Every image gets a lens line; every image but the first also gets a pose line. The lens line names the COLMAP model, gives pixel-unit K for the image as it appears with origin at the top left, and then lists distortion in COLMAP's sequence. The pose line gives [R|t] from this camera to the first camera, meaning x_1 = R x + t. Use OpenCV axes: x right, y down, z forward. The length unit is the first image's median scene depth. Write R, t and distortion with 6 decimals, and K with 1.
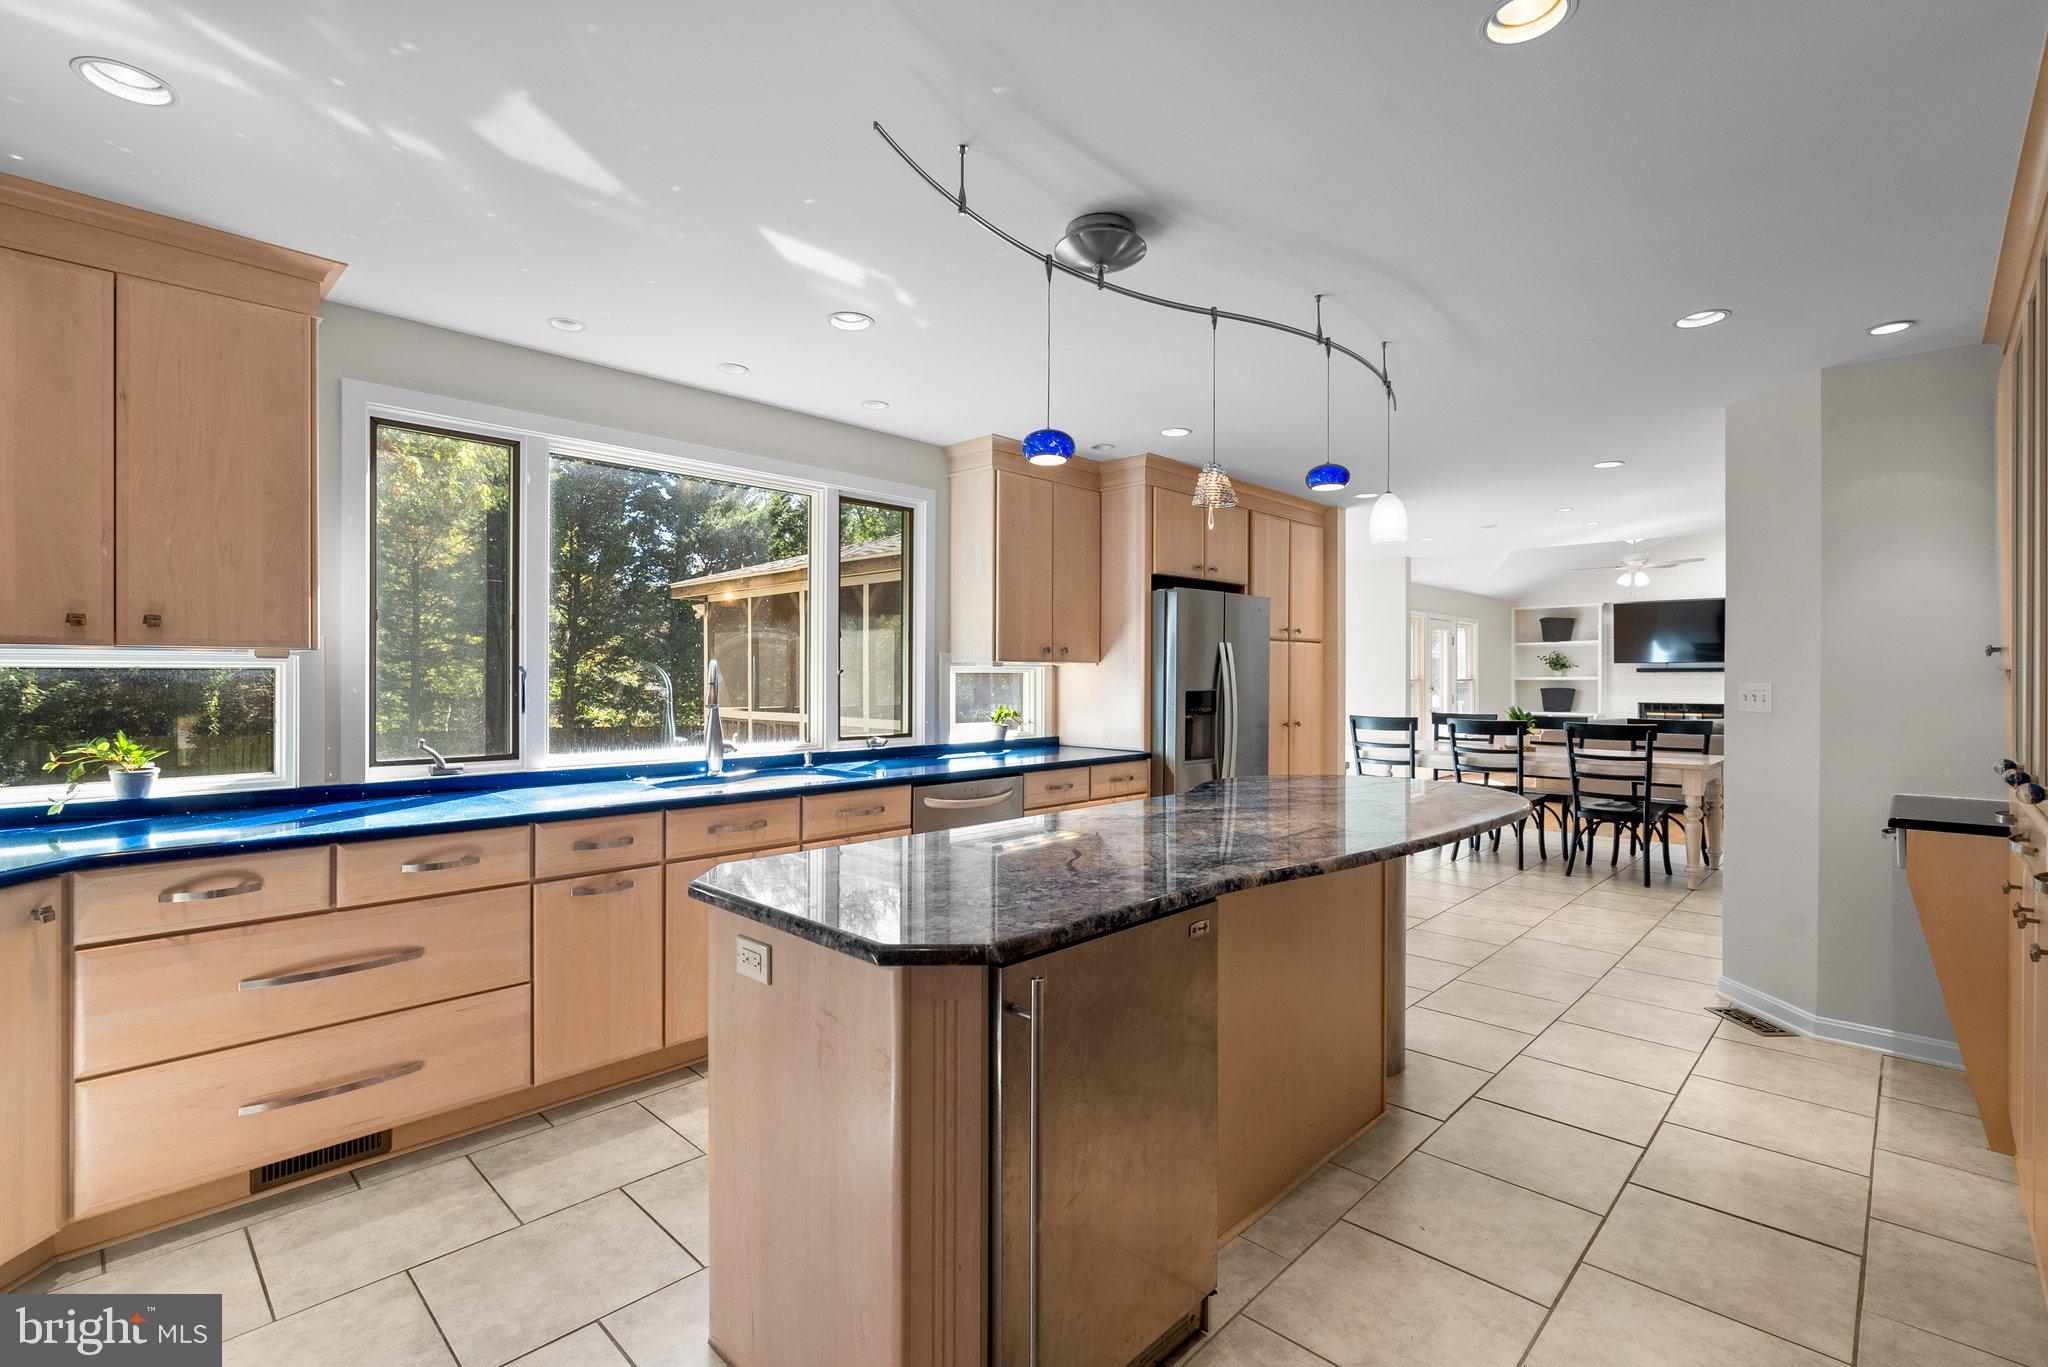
lens RADIAL K [[931.6, 0, 1035.2], [0, 931.6, 678.1], [0, 0, 1]] dist [-0.008257, 0.004245]
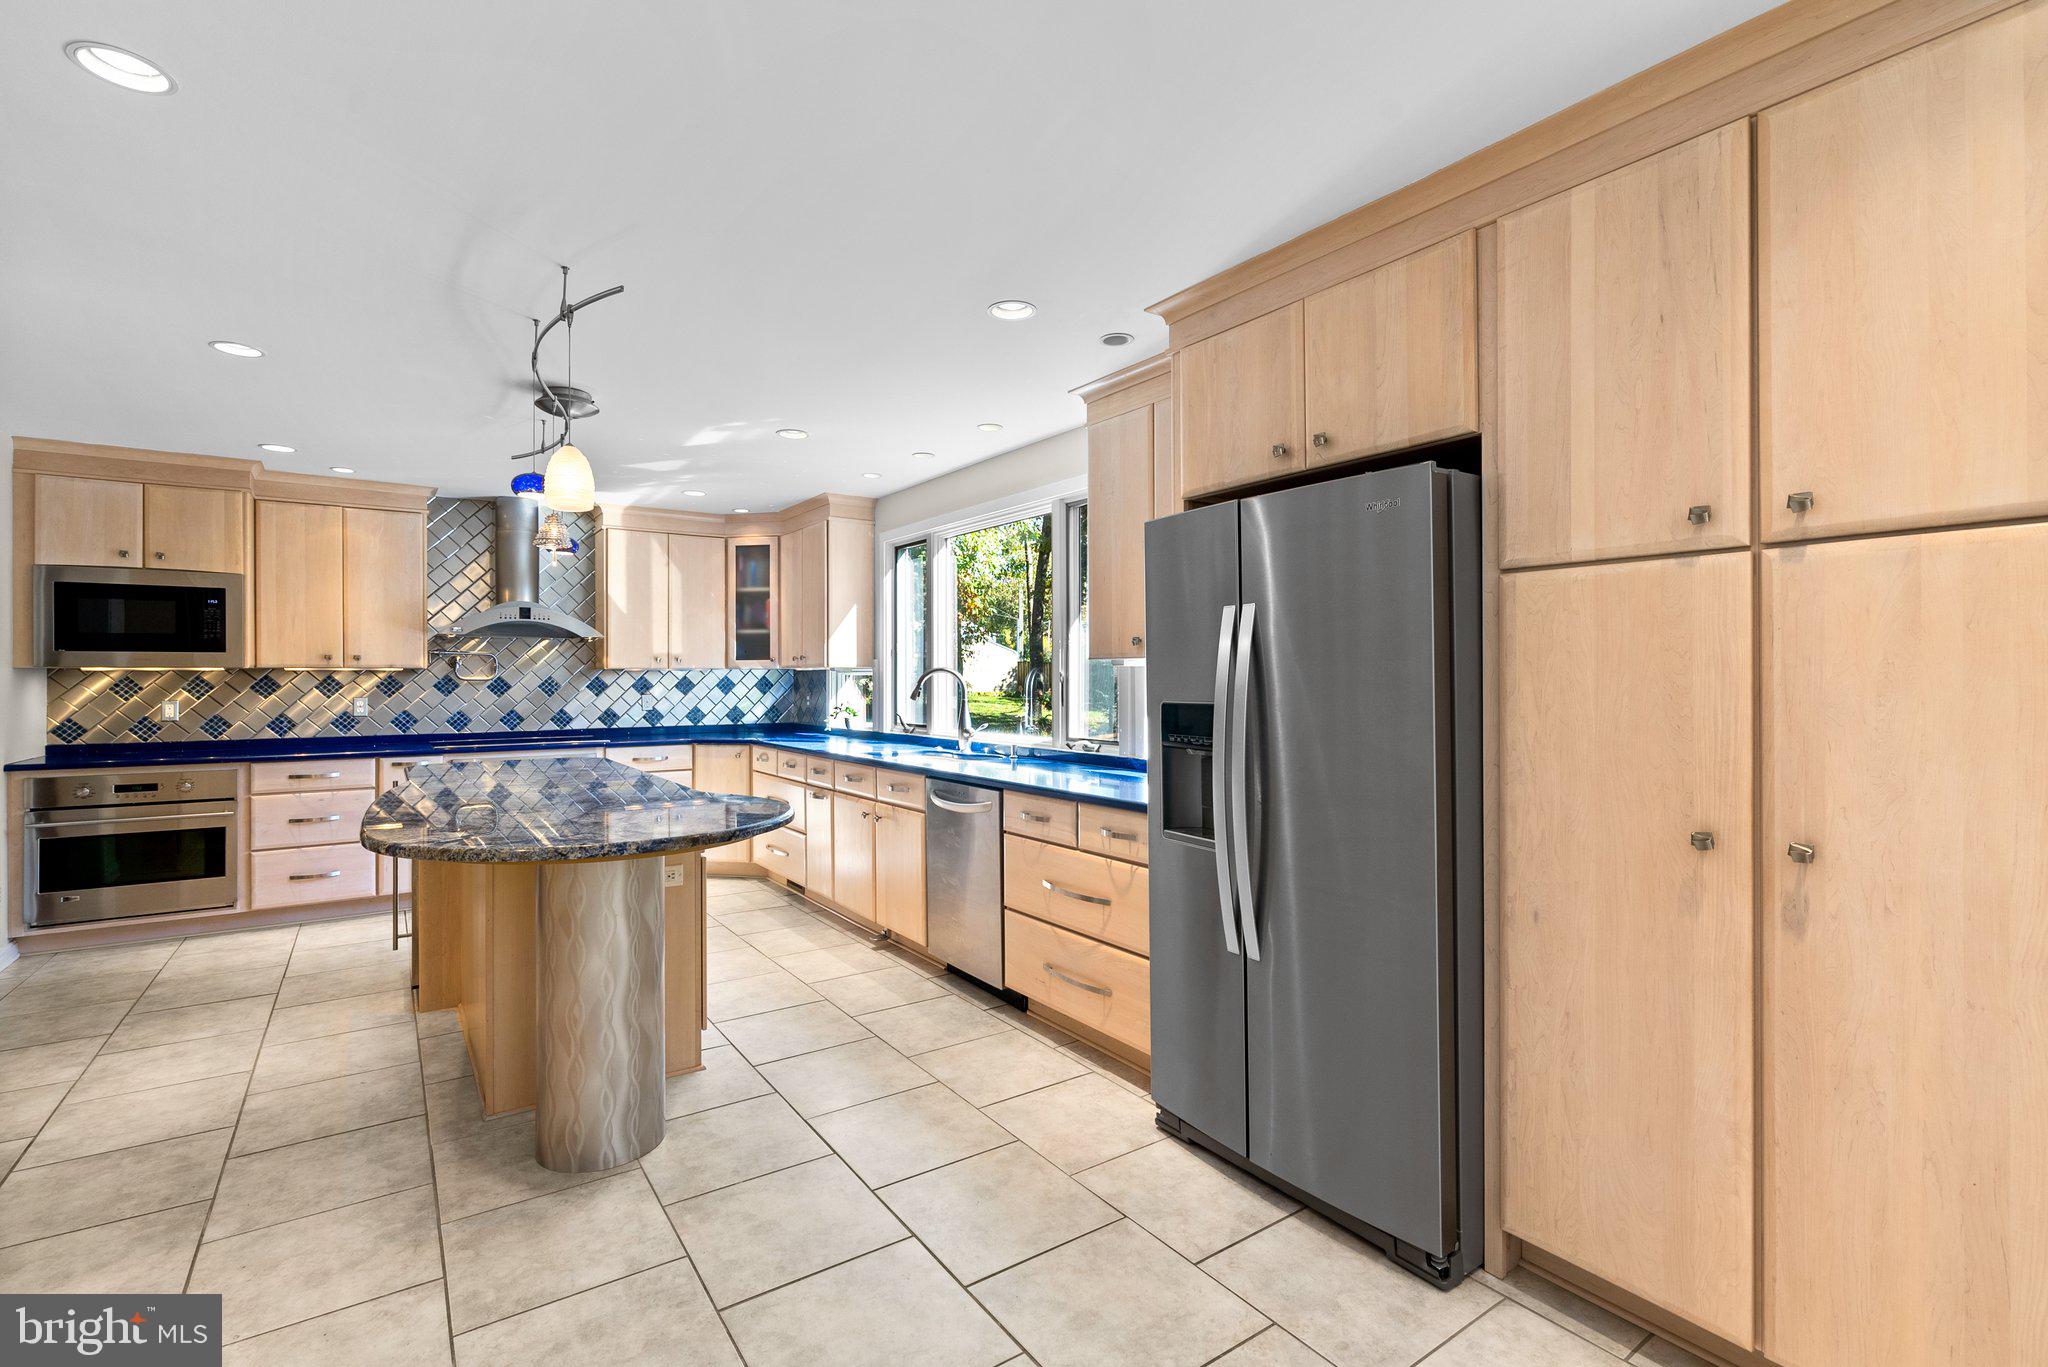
lens RADIAL K [[931.6, 0, 1017.4], [0, 931.6, 675.6], [0, 0, 1]] dist [-0.008257, 0.004245]
pose [[-0.205399, -0.003405, -0.978672, 0.517130], [-0.000434, 0.999994, -0.003388, -0.000555], [0.978678, -0.000272, -0.205399, 0.737759]]
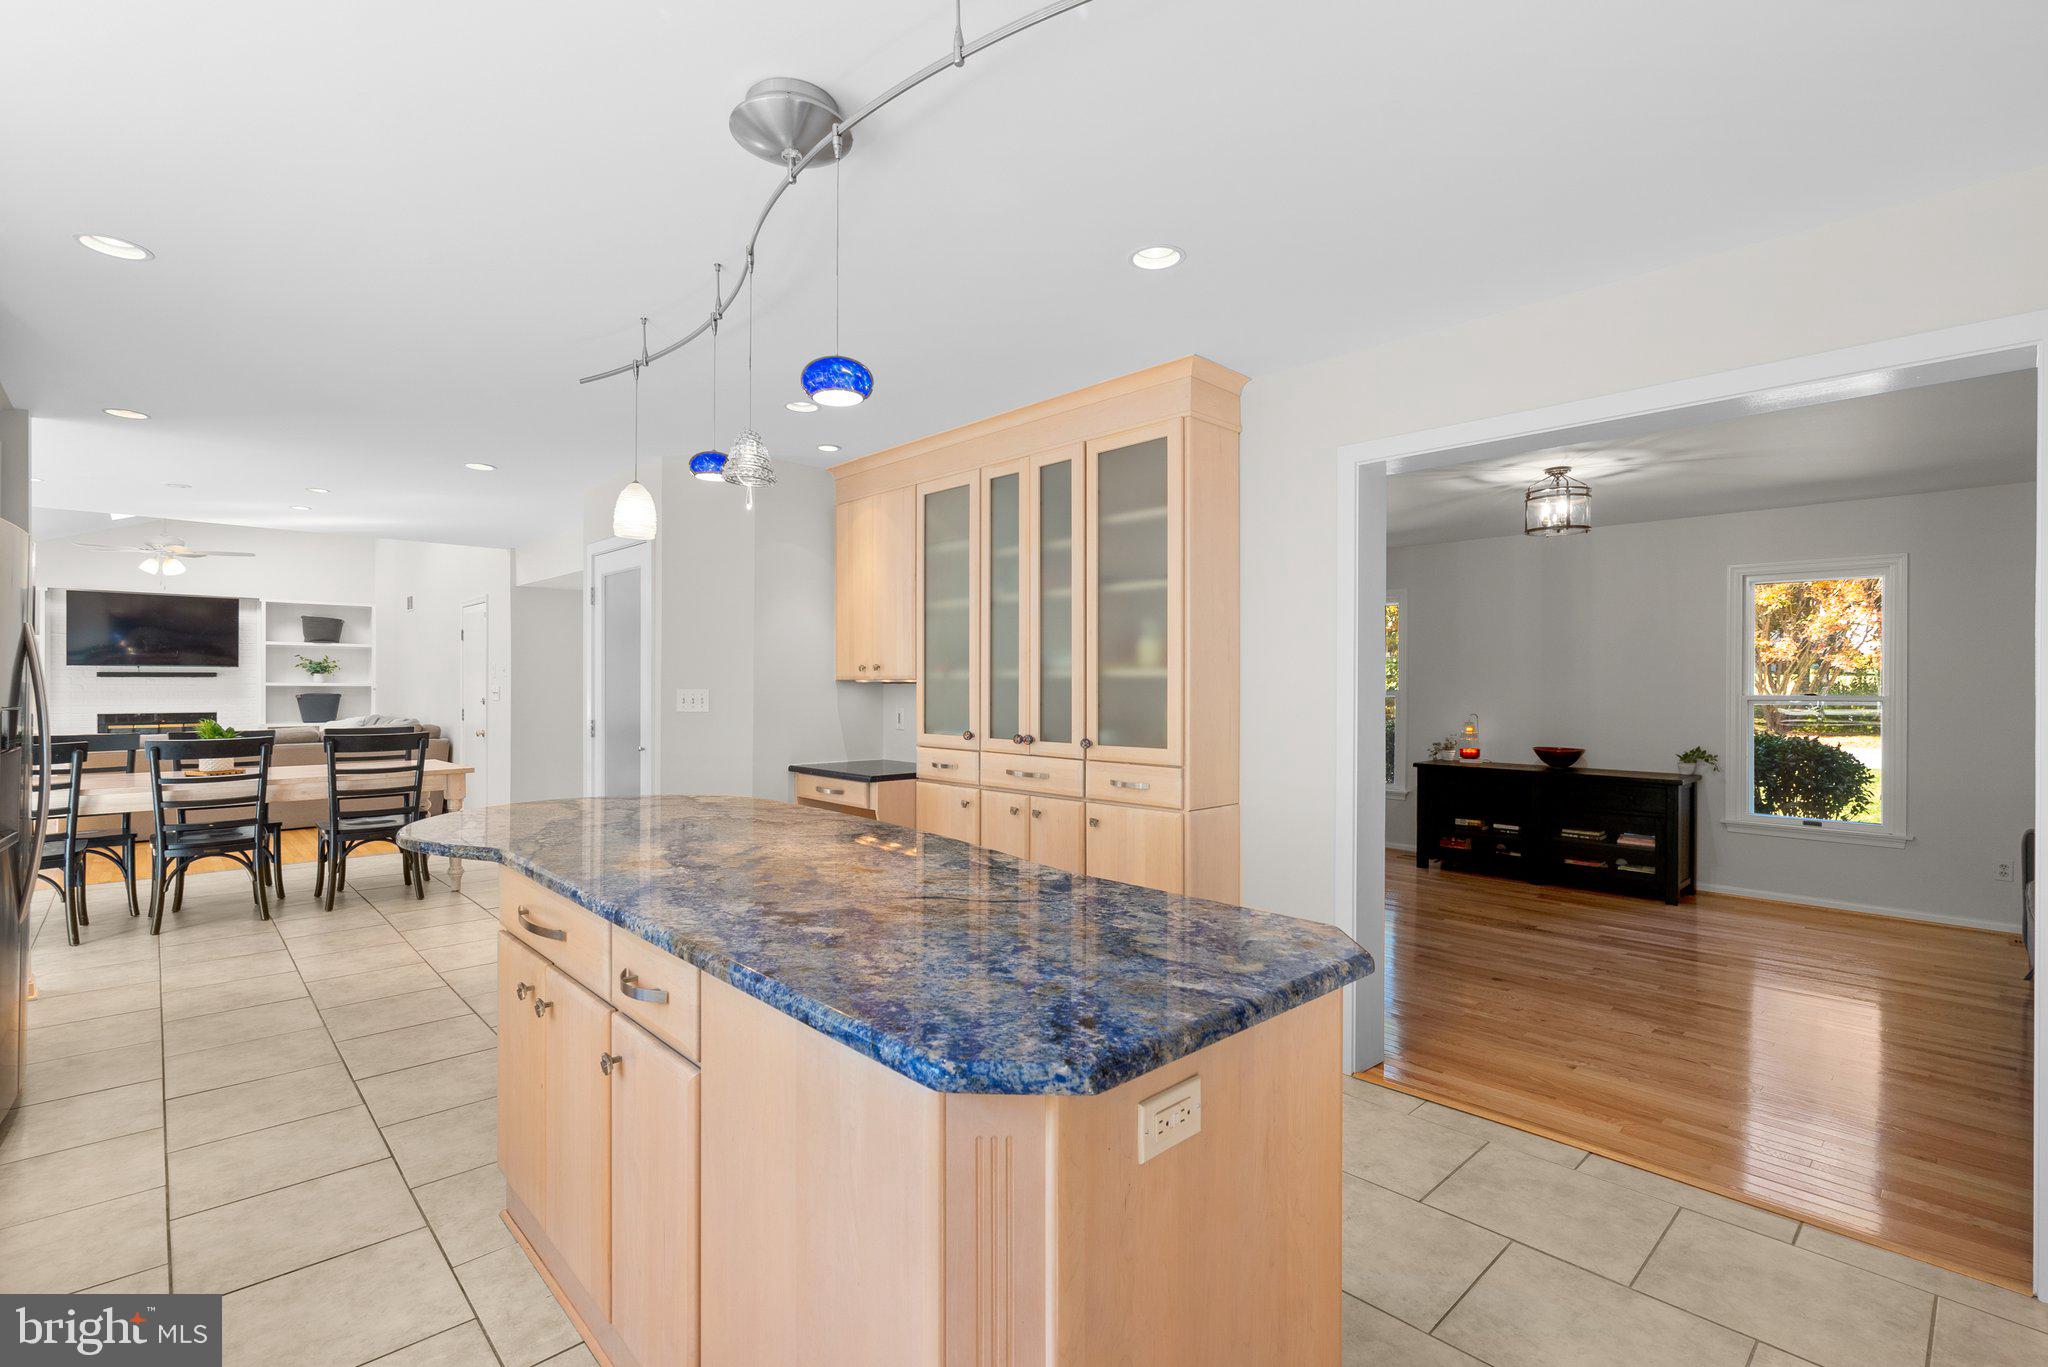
lens RADIAL K [[931.6, 0, 1035.6], [0, 931.6, 681.0], [0, 0, 1]] dist [-0.008257, 0.004245]
pose [[0.040609, 0.003934, 0.999167, -0.255904], [-0.000339, 0.999992, -0.003923, 0.000050], [-0.999175, -0.000180, 0.040610, 0.285831]]
